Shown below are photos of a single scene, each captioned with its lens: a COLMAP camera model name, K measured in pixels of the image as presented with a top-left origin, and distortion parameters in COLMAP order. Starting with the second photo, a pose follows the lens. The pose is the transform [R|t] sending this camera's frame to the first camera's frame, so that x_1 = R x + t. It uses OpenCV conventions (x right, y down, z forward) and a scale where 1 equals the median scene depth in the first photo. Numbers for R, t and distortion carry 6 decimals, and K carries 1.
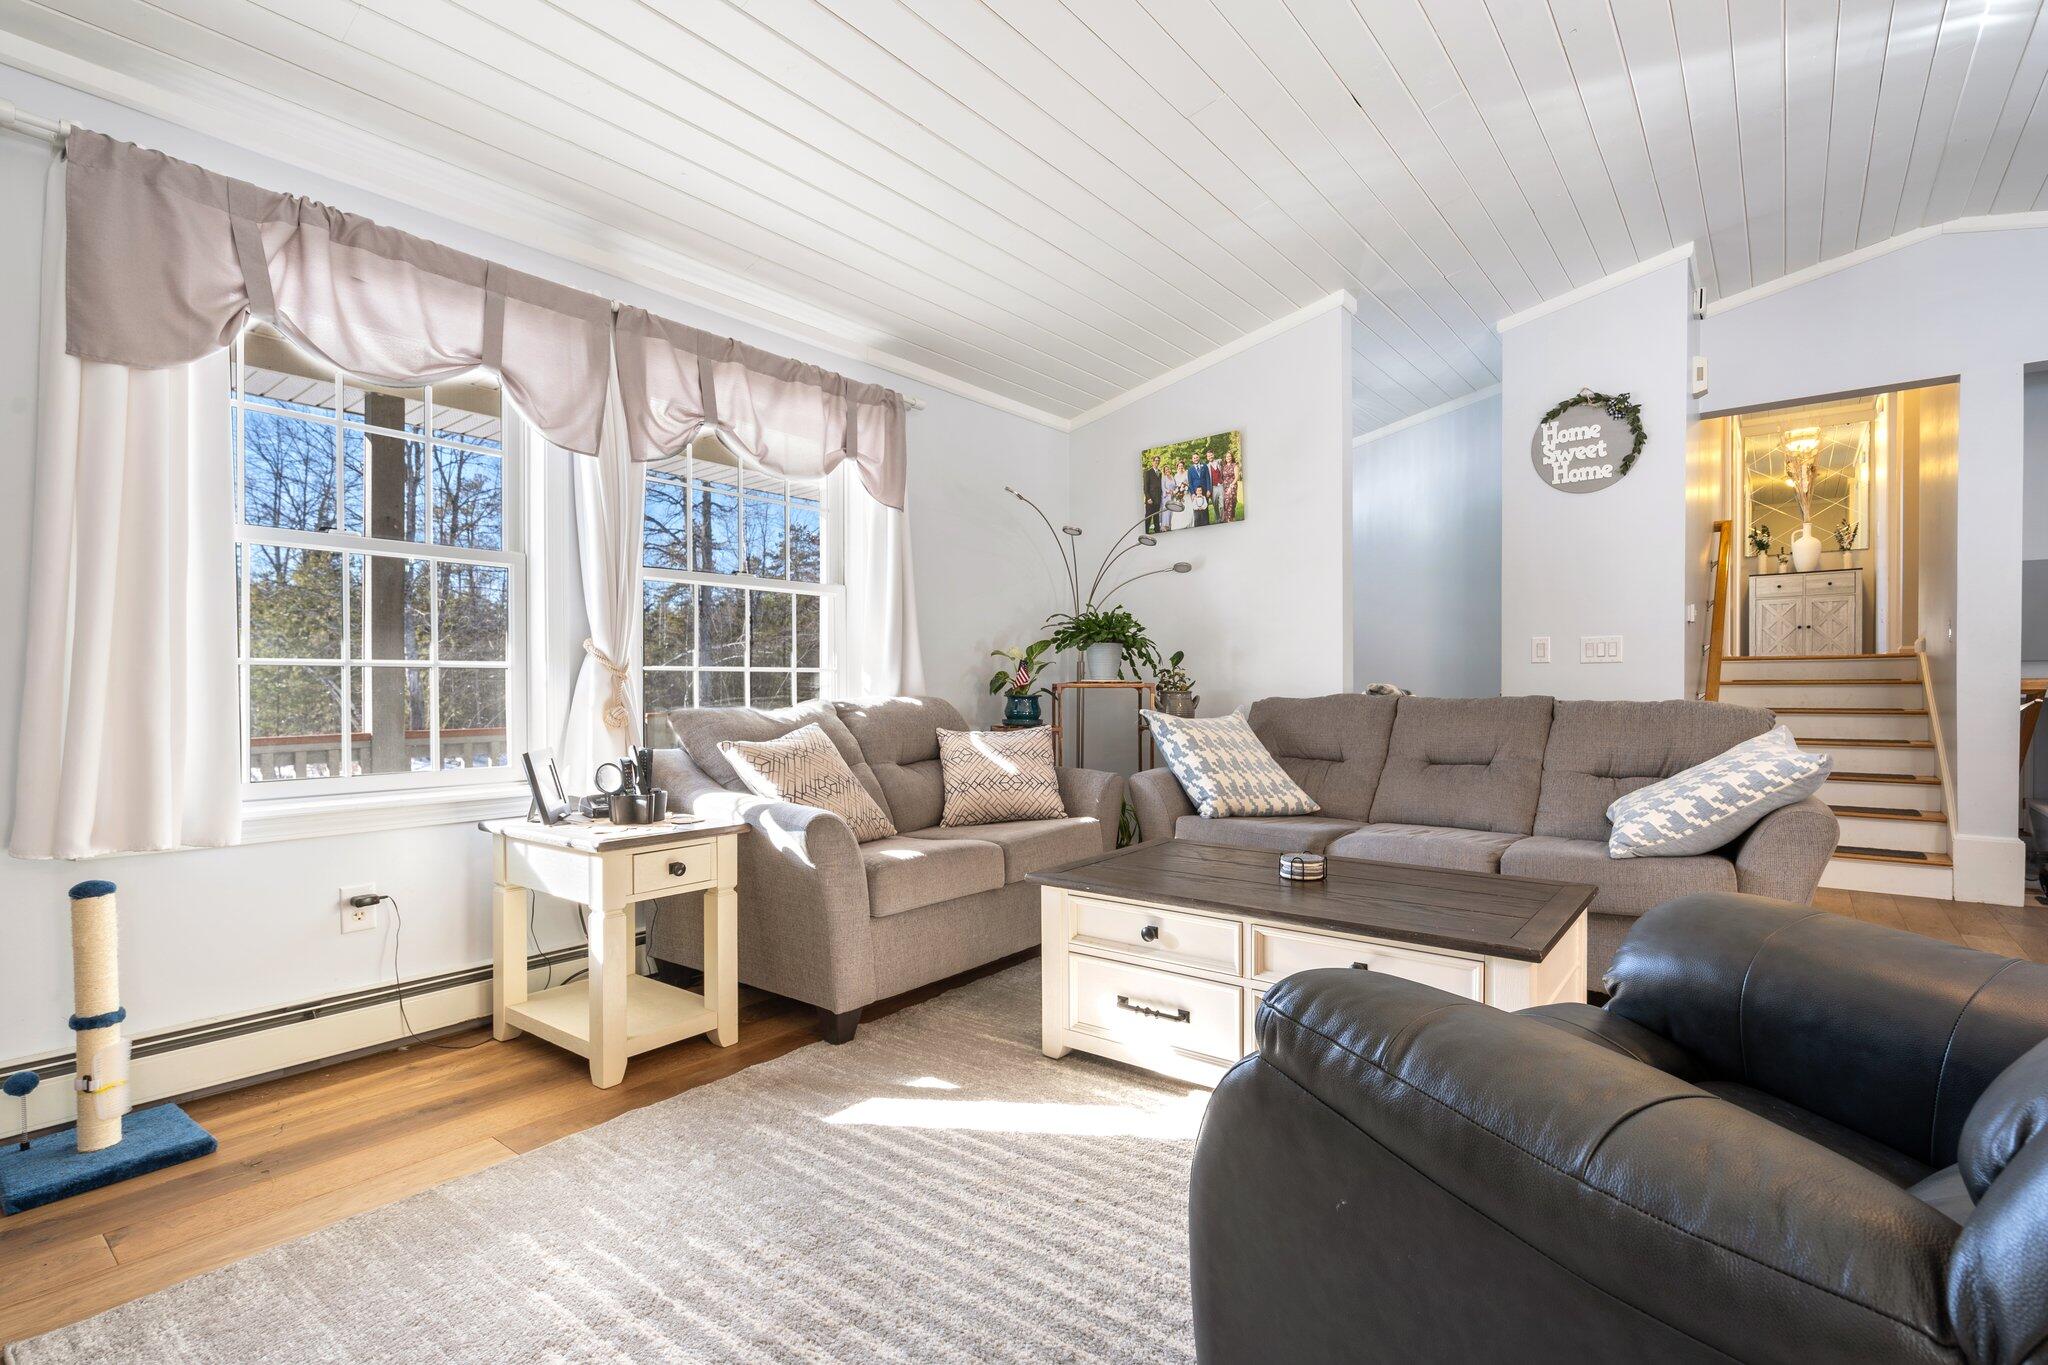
lens RADIAL K [[957.1, 0, 1025.2], [0, 957.1, 699.0], [0, 0, 1]] dist [-0.001857, 0.000690]
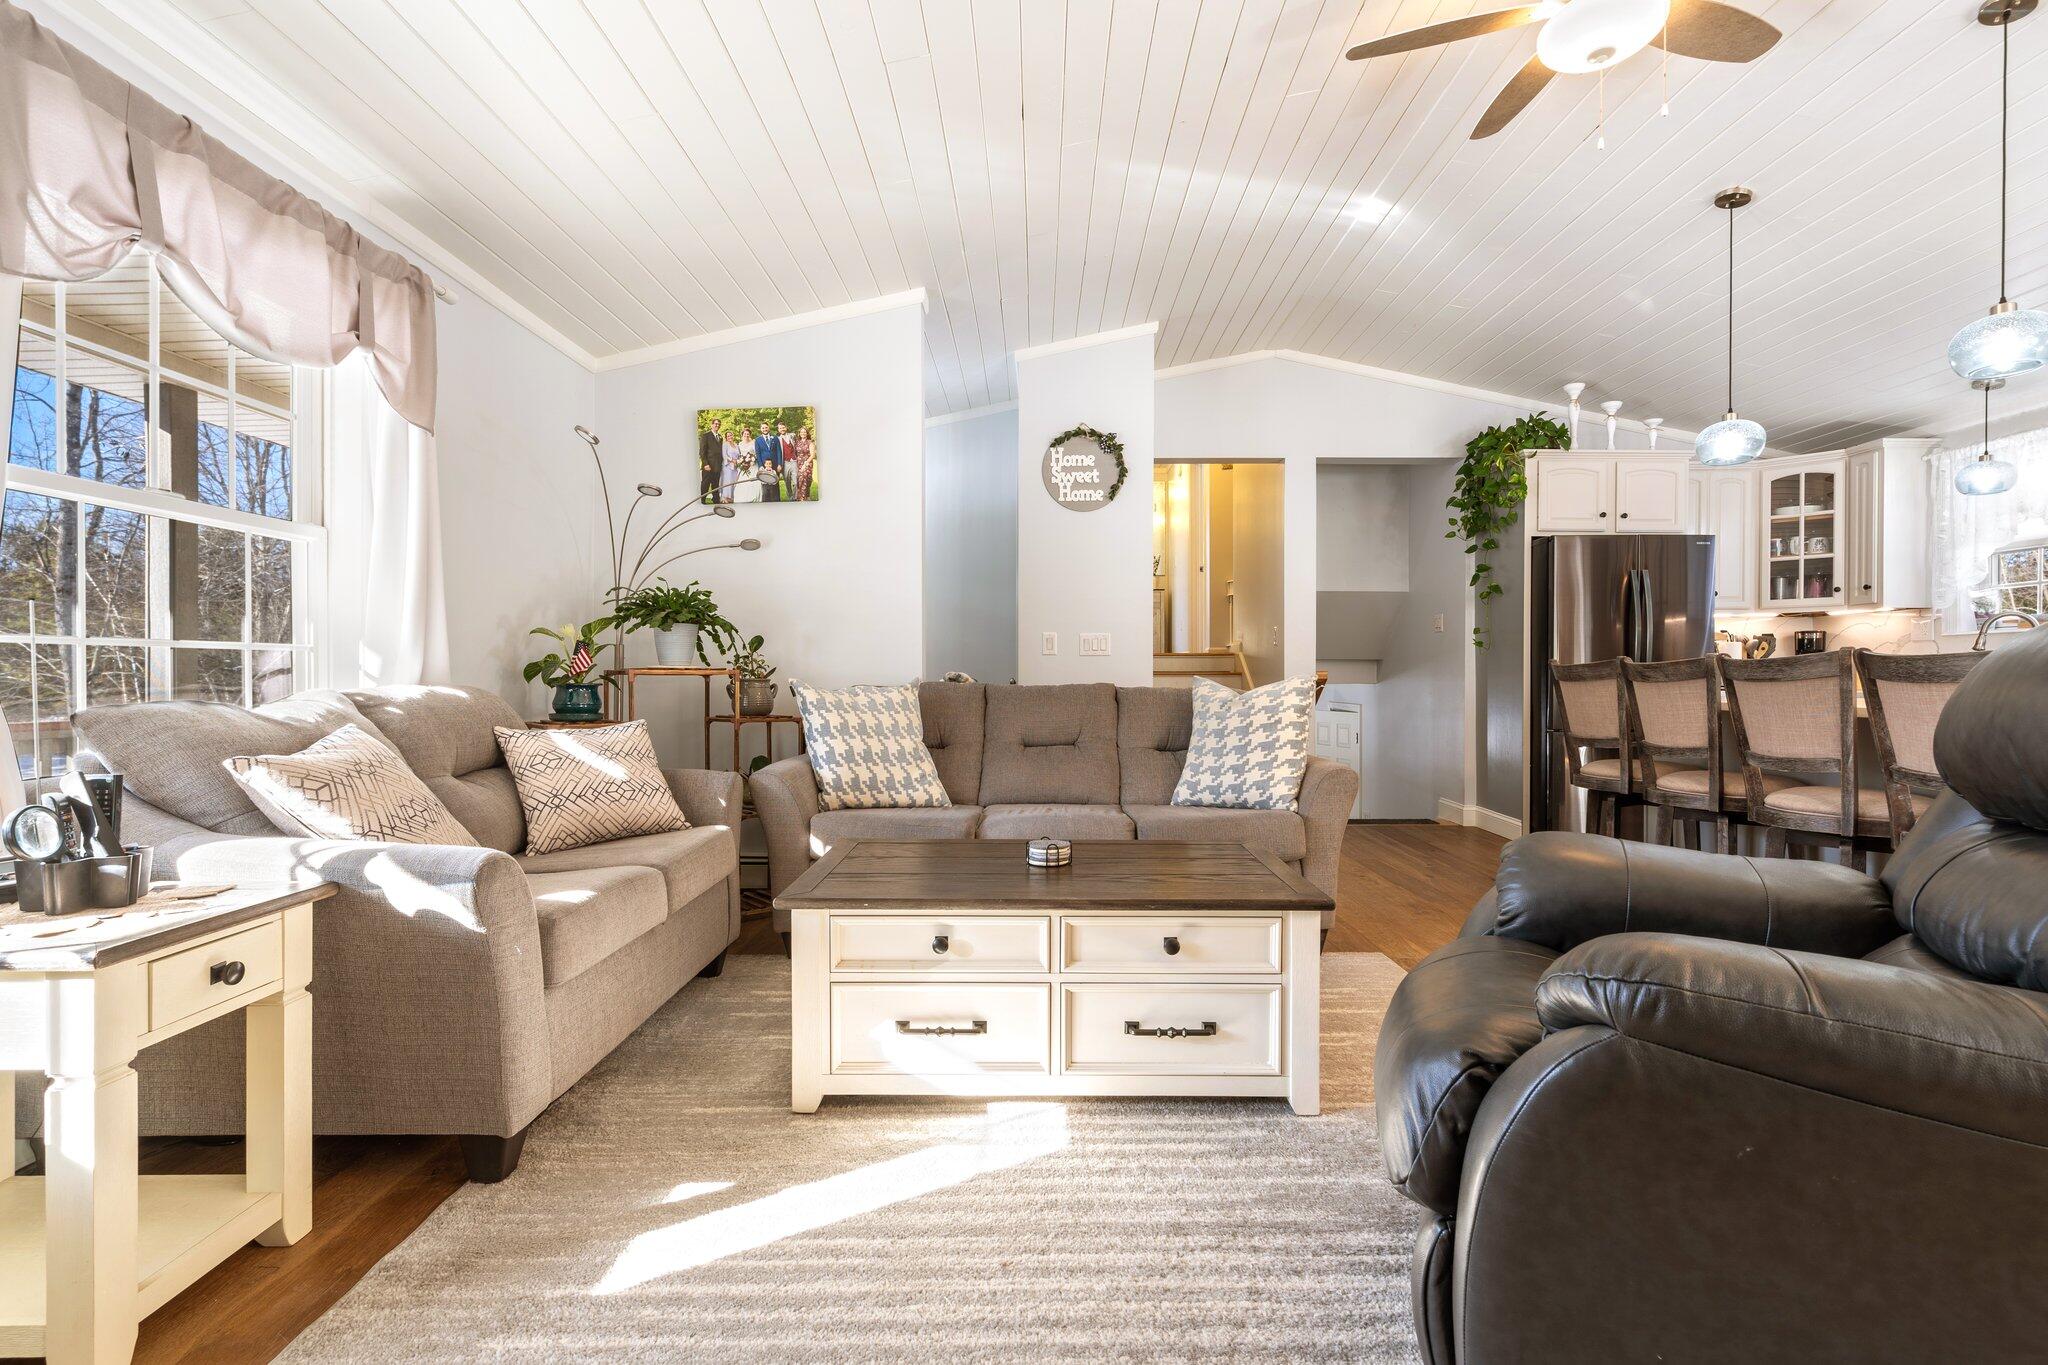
lens RADIAL K [[941.4, 0, 1024.0], [0, 941.4, 682.5], [0, 0, 1]] dist [-0.000127, 0.001816]
pose [[0.790387, -0.001157, 0.612607, -0.236930], [0.005087, 0.999976, -0.004675, 0.000770], [-0.612587, 0.006811, 0.790374, 0.163402]]
